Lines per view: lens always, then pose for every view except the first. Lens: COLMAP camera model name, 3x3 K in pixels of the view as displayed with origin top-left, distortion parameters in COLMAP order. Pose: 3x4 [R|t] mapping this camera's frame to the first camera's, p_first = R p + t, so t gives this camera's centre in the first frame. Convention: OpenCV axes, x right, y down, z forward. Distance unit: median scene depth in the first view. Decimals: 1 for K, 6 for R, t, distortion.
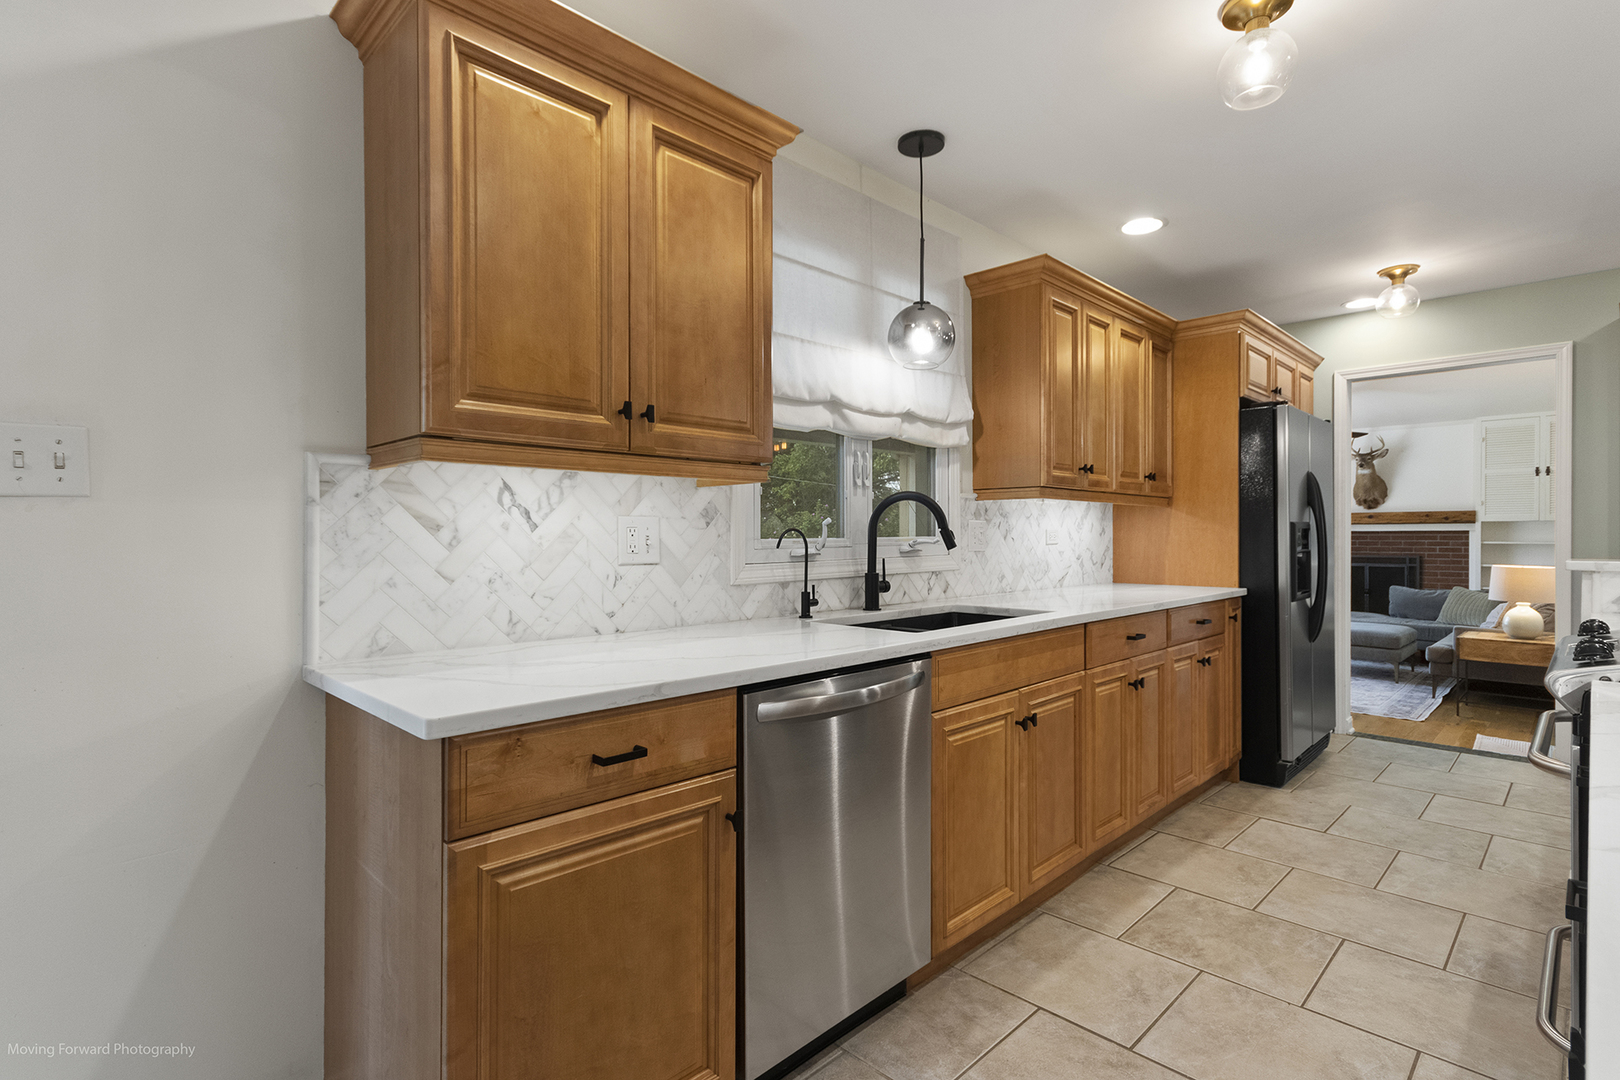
lens RADIAL K [[787.5, 0, 812.4], [0, 787.5, 534.4], [0, 0, 1]] dist [0.002444, 0.000169]
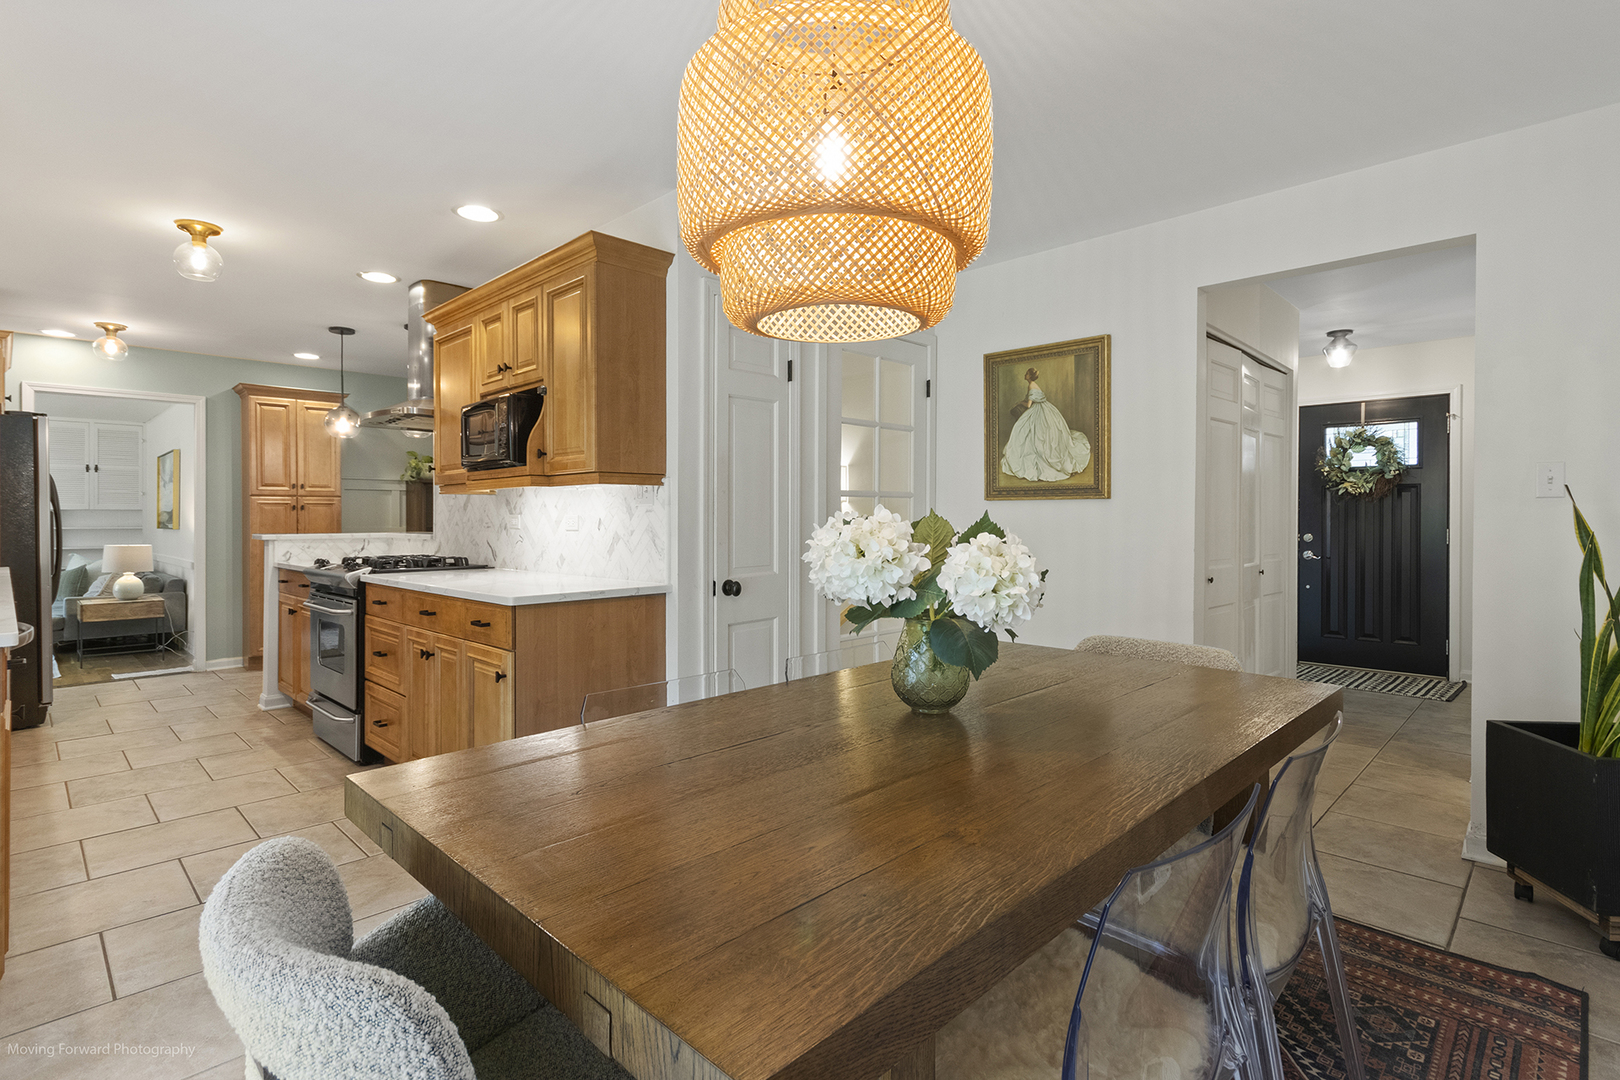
lens RADIAL K [[781.3, 0, 815.5], [0, 781.3, 518.2], [0, 0, 1]] dist [0.015779, -0.006434]
pose [[-0.011585, -0.000813, 0.999933, -0.809378], [0.004083, 0.999991, 0.000860, -0.001709], [-0.999925, 0.004093, -0.011581, -0.248178]]
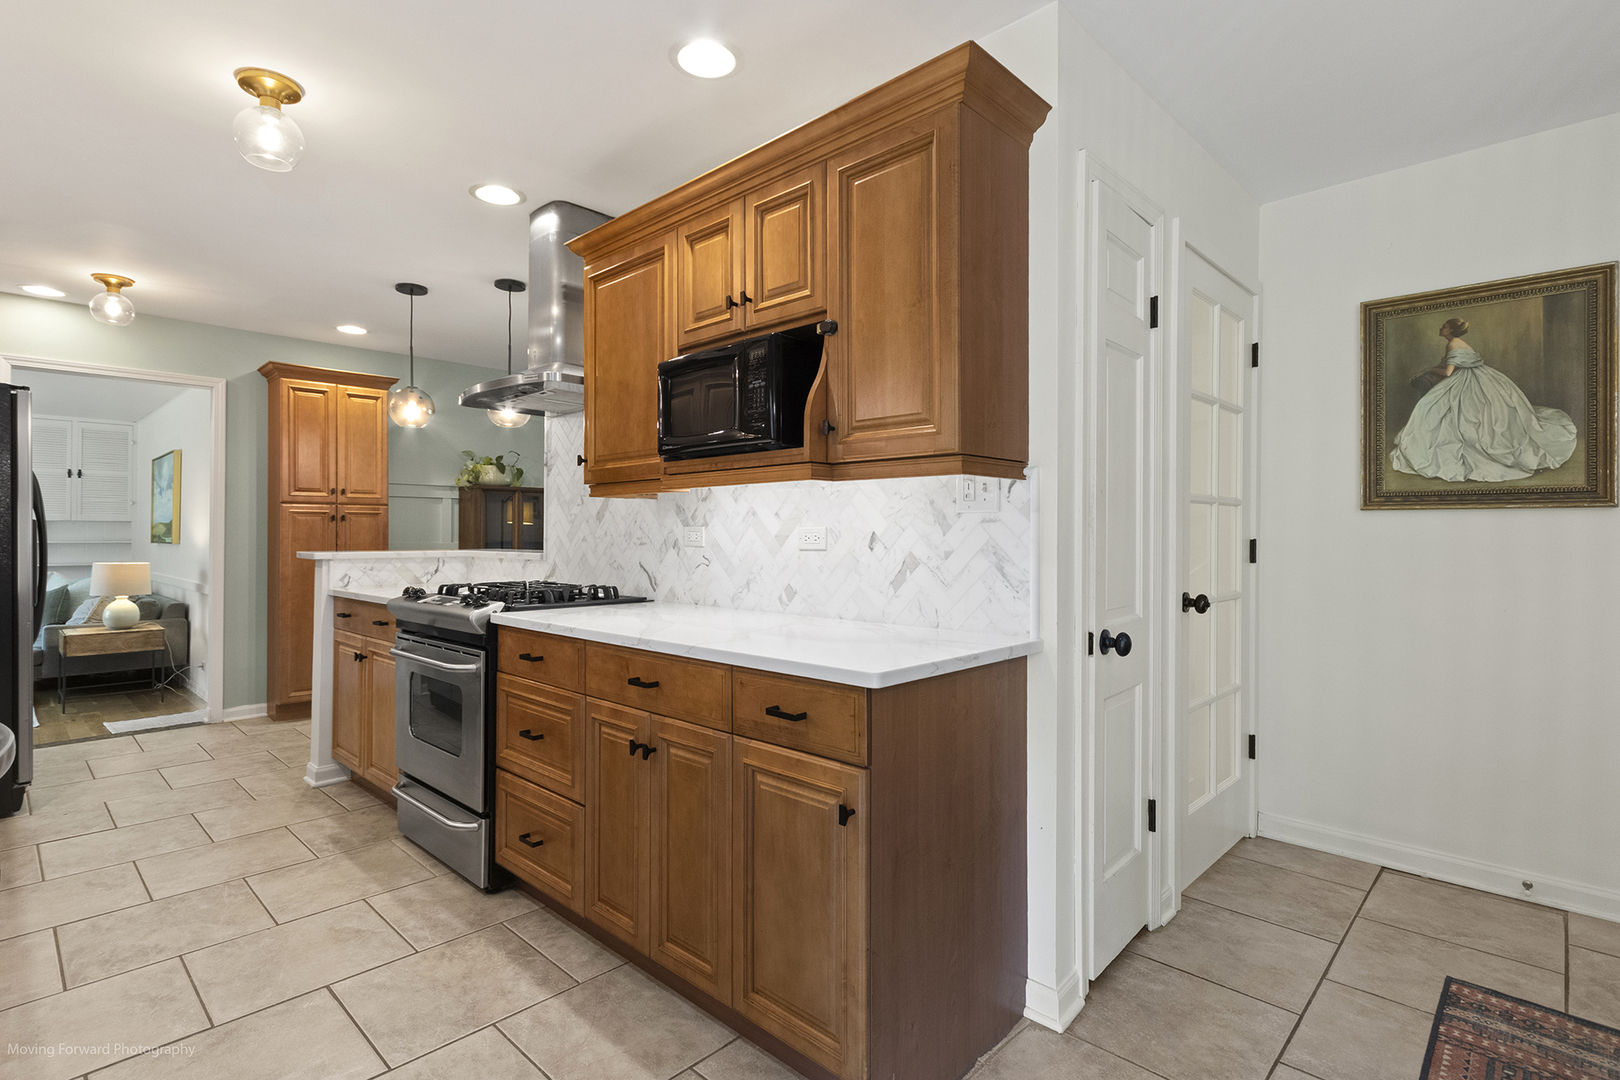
lens RADIAL K [[787.0, 0, 802.6], [0, 787.0, 528.0], [0, 0, 1]] dist [0.004374, 0.000395]
pose [[-0.020243, 0.007336, 0.999768, -0.406879], [-0.000226, 0.999973, -0.007342, -0.000298], [-0.999795, -0.000374, -0.020241, 0.147632]]
